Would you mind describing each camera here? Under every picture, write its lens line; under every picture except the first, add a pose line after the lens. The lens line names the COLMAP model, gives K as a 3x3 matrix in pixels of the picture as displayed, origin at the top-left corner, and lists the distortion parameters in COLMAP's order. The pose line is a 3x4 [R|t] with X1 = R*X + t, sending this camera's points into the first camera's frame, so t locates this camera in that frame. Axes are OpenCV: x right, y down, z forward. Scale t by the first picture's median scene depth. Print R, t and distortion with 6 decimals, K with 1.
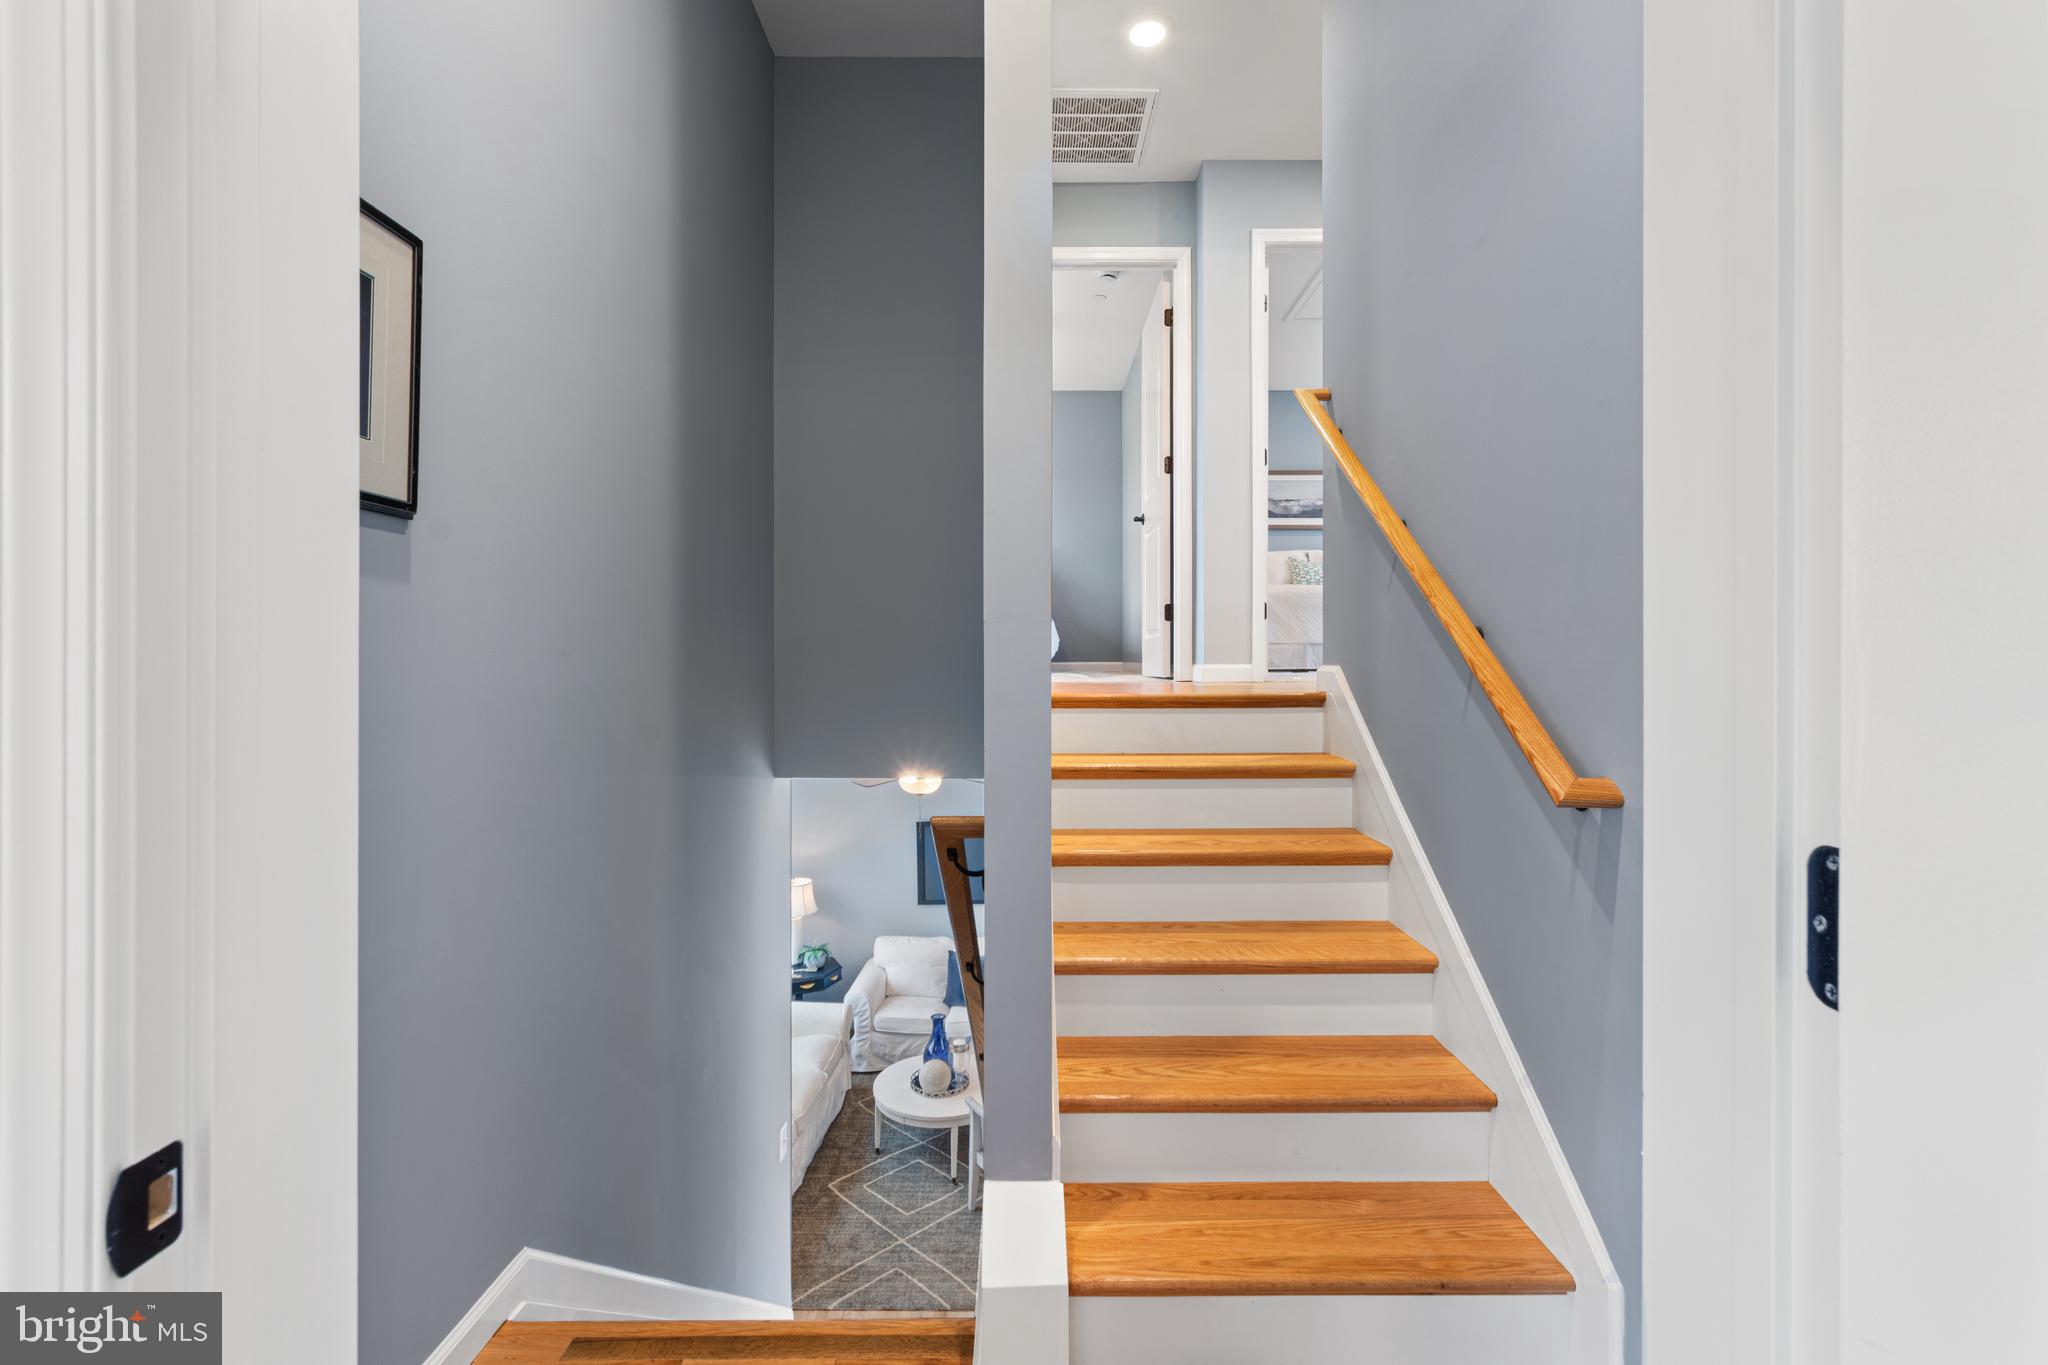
lens RADIAL K [[899.3, 0, 1026.6], [0, 899.3, 674.6], [0, 0, 1]] dist [0.002490, 0.000559]
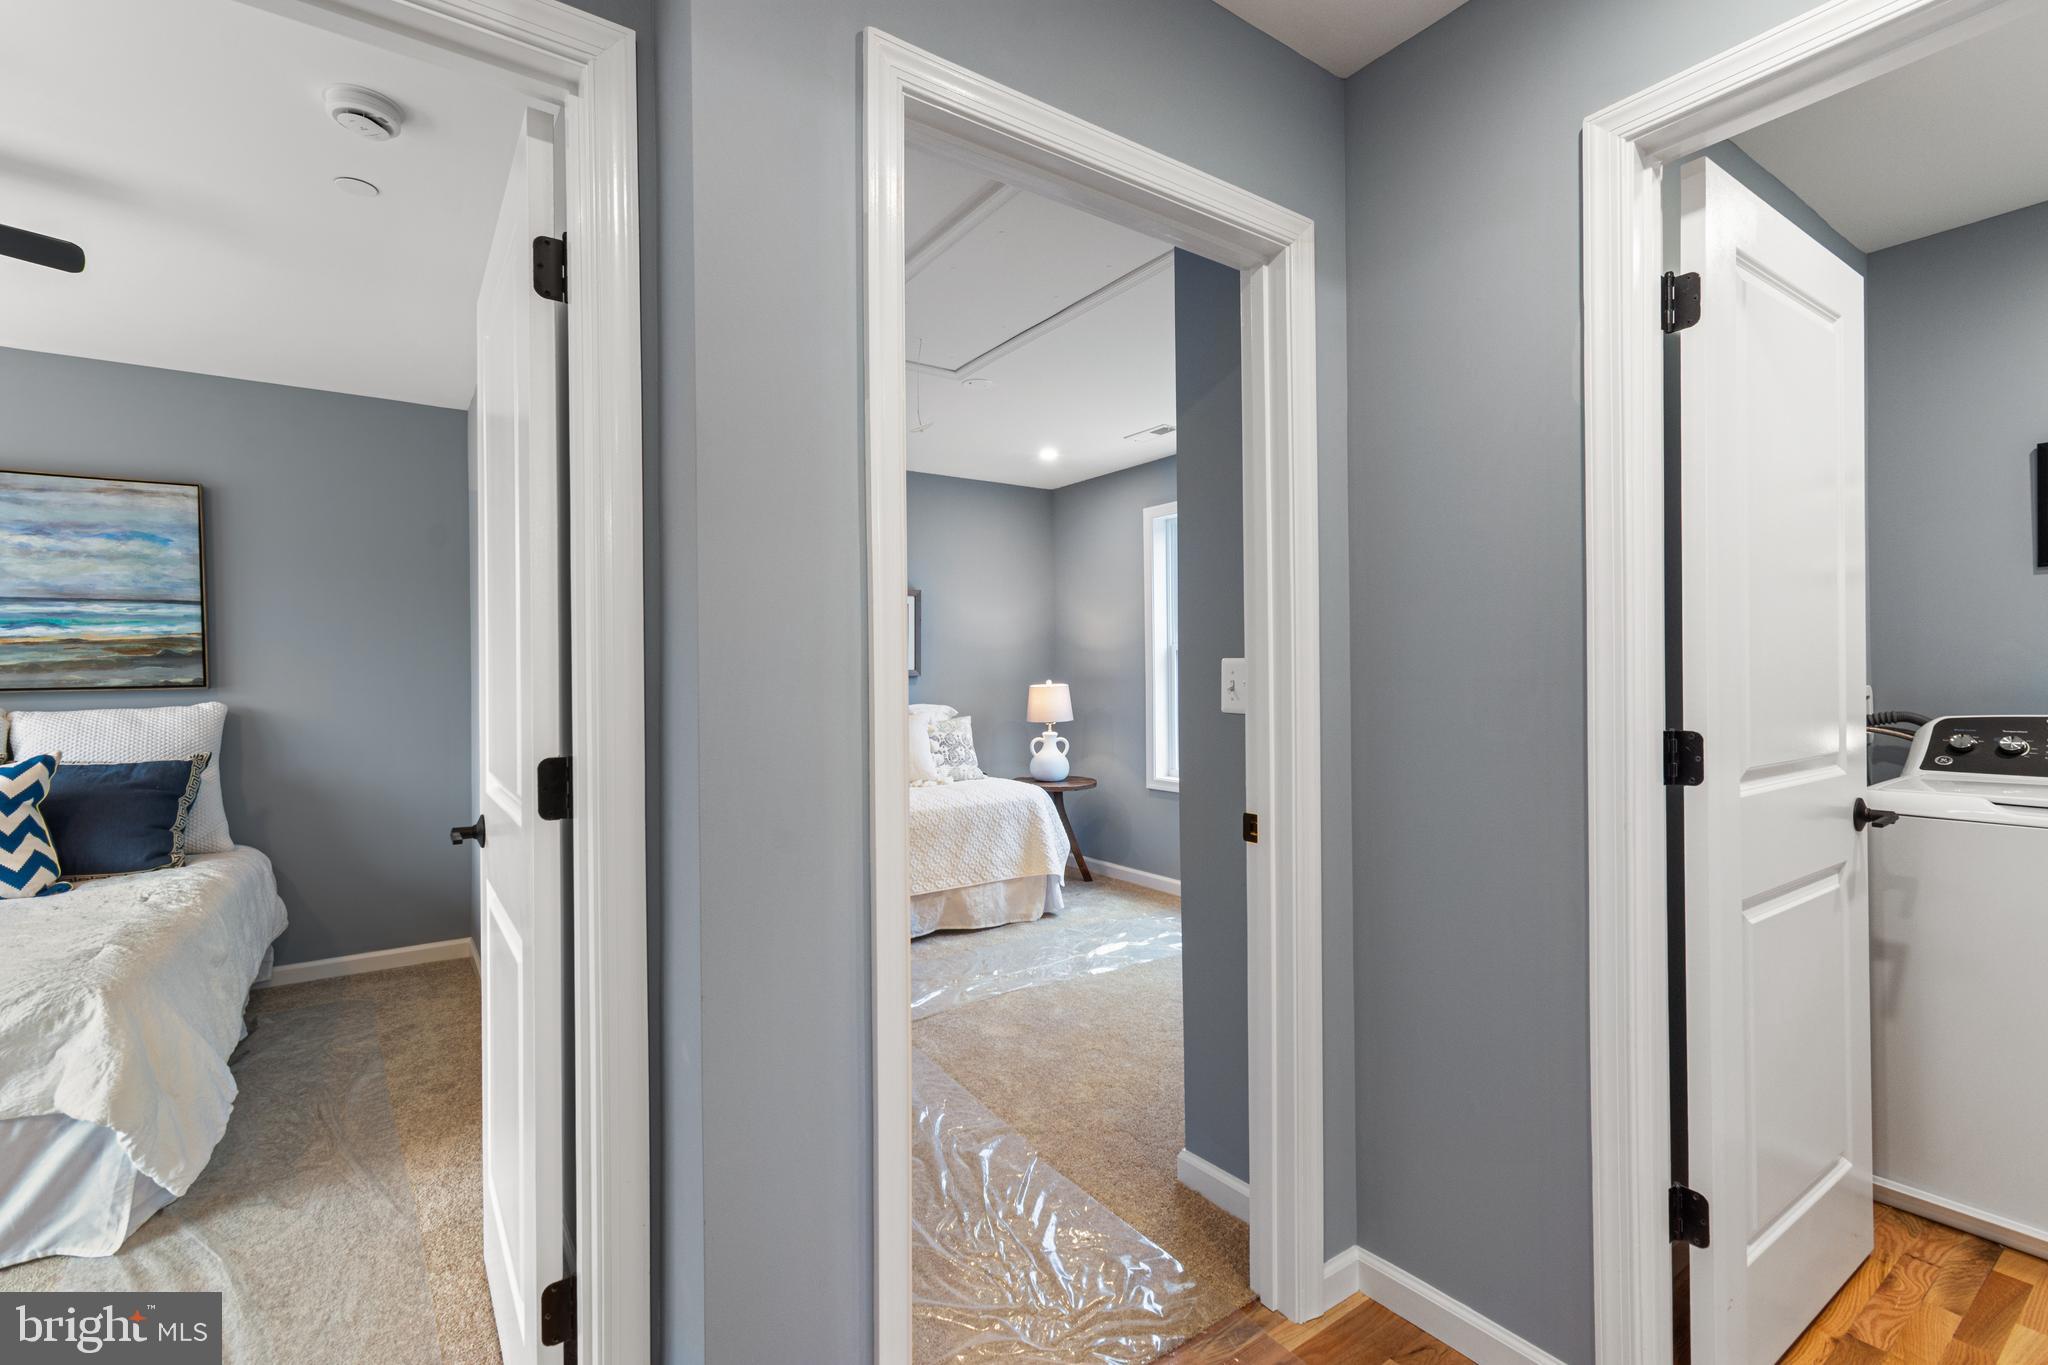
lens RADIAL K [[899.3, 0, 1026.6], [0, 899.3, 674.6], [0, 0, 1]] dist [0.002490, 0.000559]
pose [[0.811075, -0.004599, 0.584925, 0.081477], [0.010664, 0.999919, -0.006924, -0.190627], [-0.584845, 0.011854, 0.811058, 0.491857]]
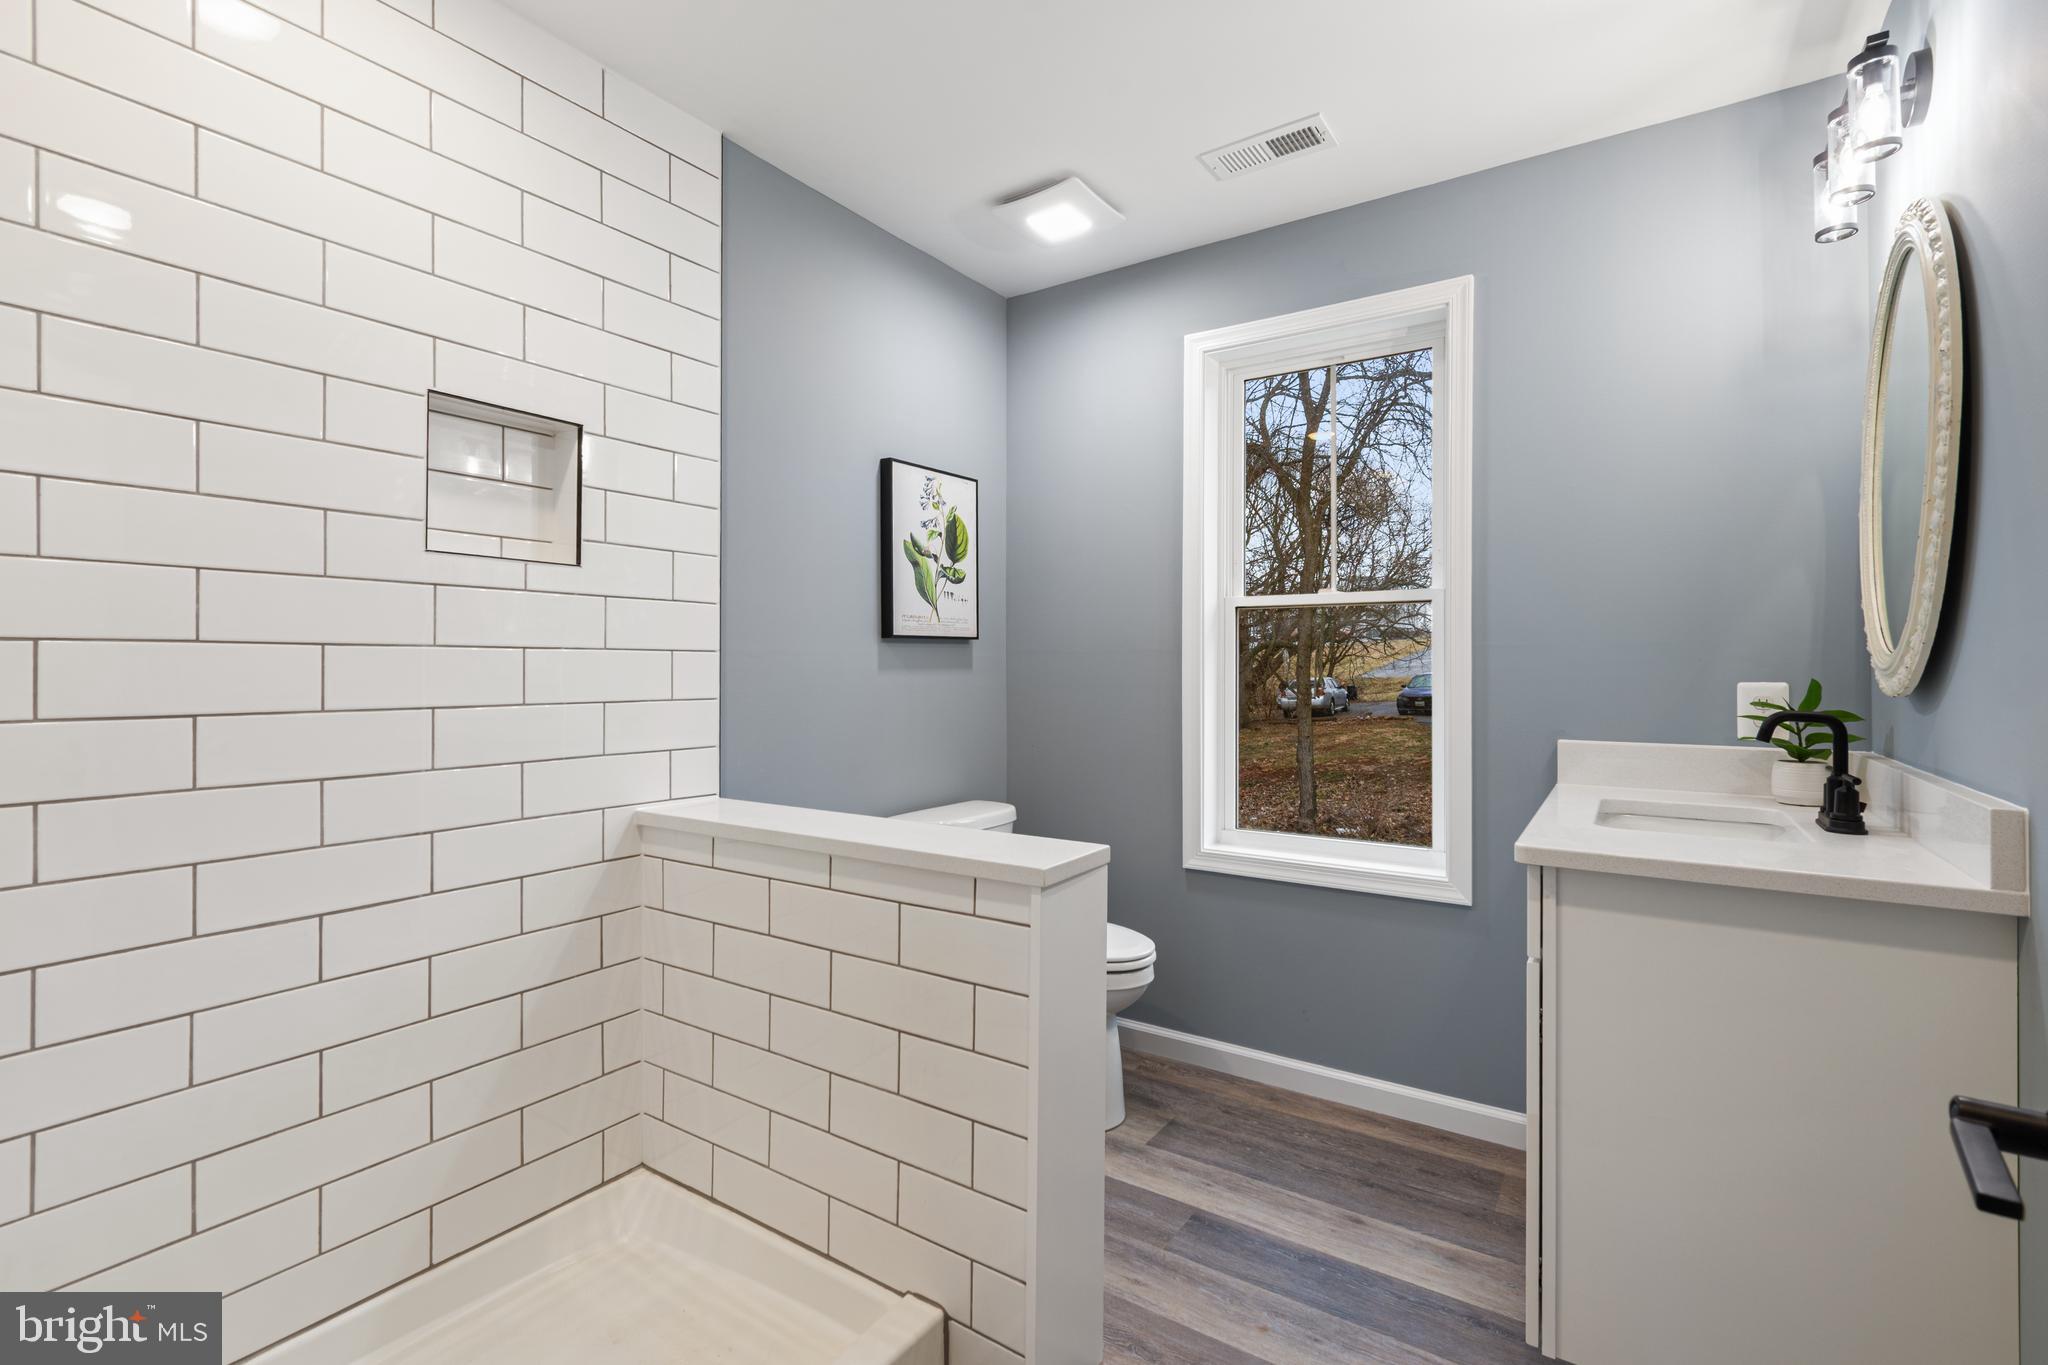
lens RADIAL K [[901.5, 0, 1031.1], [0, 901.5, 663.2], [0, 0, 1]] dist [0.000448, 0.000100]
pose [[0.554075, 0.004336, 0.832455, 0.241820], [0.002901, 0.999970, -0.007139, -0.186870], [-0.832462, 0.006371, 0.554046, 0.895254]]
